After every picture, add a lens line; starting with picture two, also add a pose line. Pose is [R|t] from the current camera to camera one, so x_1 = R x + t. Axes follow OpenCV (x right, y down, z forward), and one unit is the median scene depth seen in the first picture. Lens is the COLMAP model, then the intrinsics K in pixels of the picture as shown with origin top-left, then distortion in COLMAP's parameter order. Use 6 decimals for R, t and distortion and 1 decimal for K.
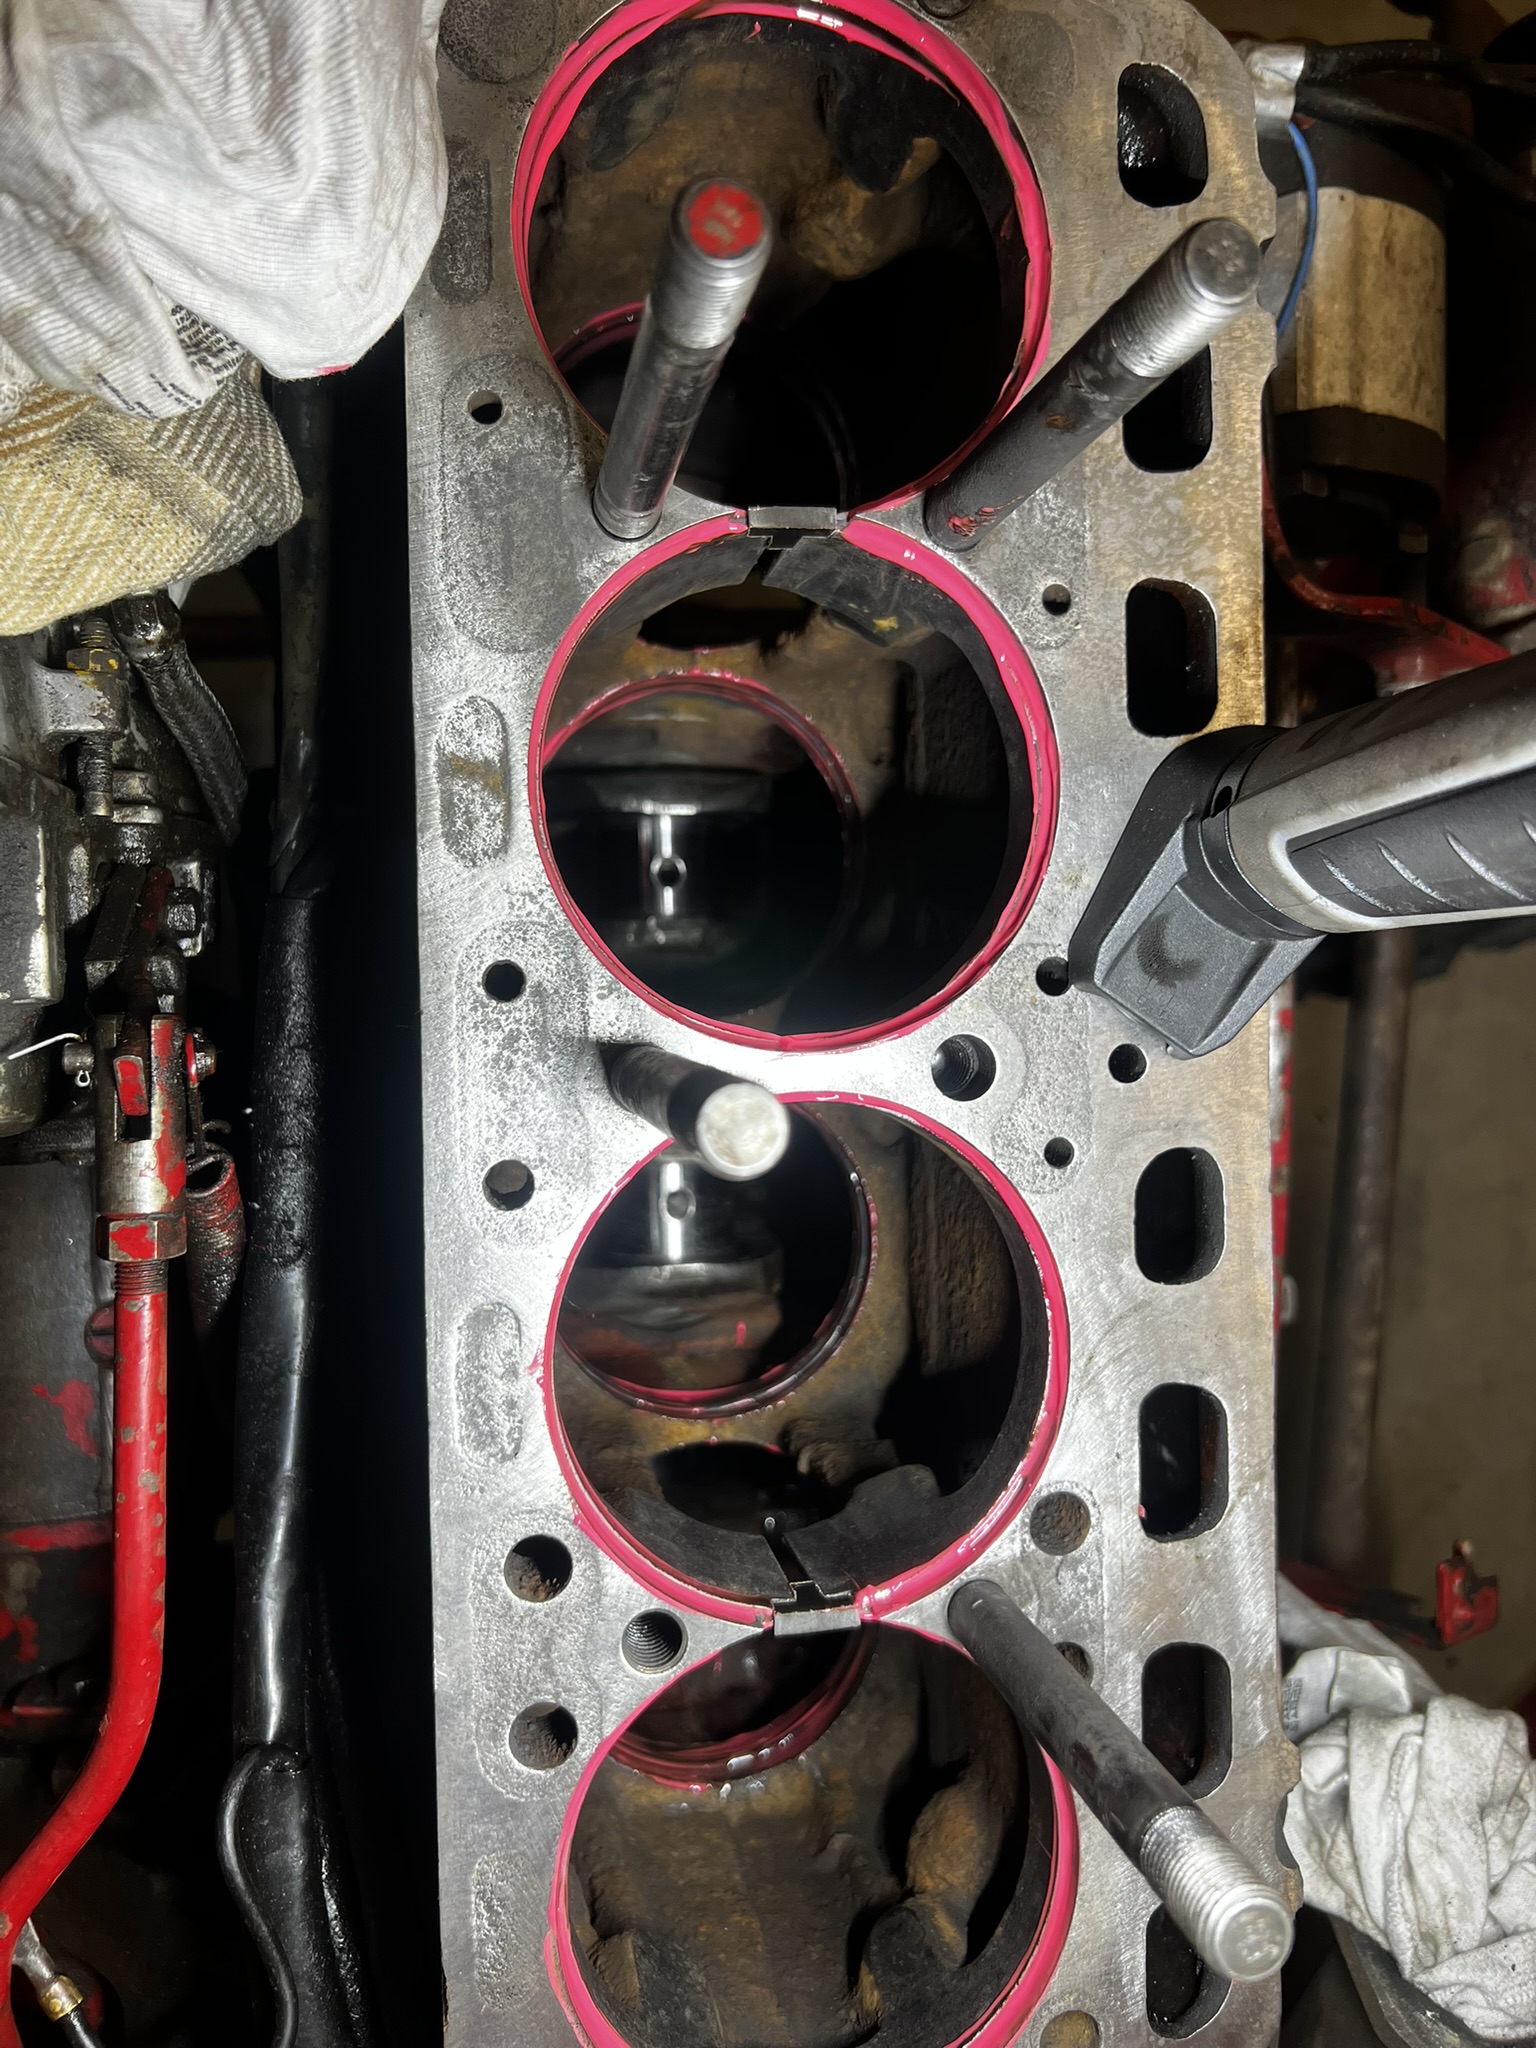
lens RADIAL K [[1524.7, 0, 767.3], [0, 1524.7, 1026.9], [0, 0, 1]] dist [-0.013490, -0.008866]
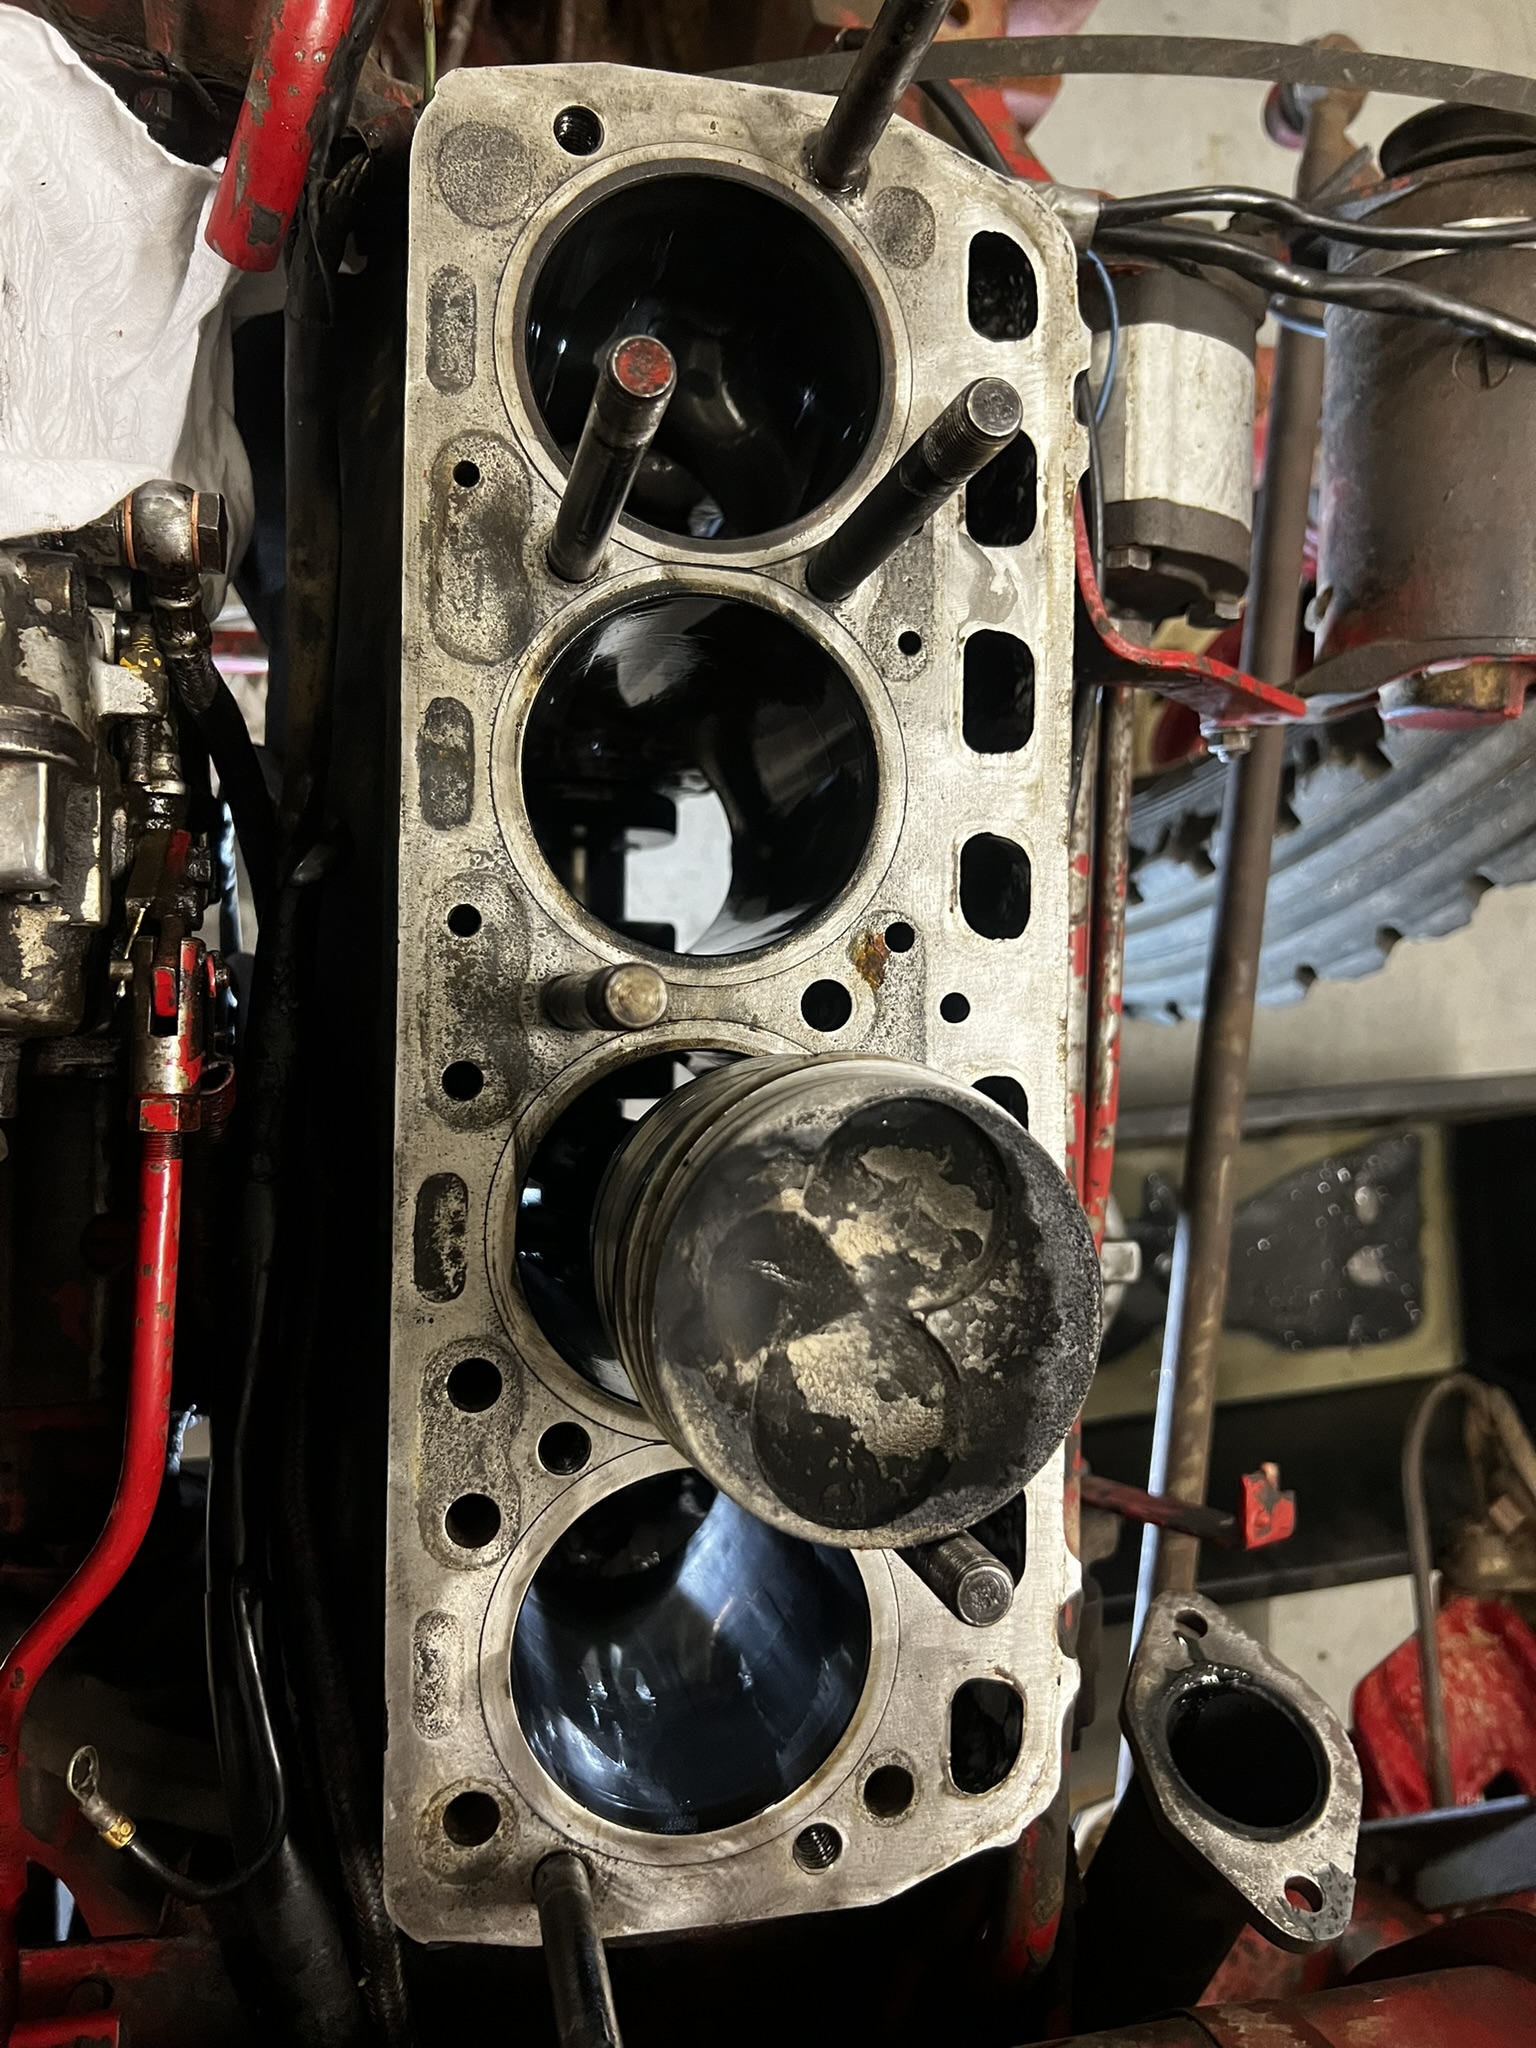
lens RADIAL K [[1524.7, 0, 769.6], [0, 1524.7, 1022.1], [0, 0, 1]] dist [-0.013490, -0.008866]
pose [[0.998763, 0.031495, 0.038469, 0.035347], [-0.030180, 0.998956, -0.034280, 0.089783], [-0.039508, 0.033076, 0.998672, -0.273783]]
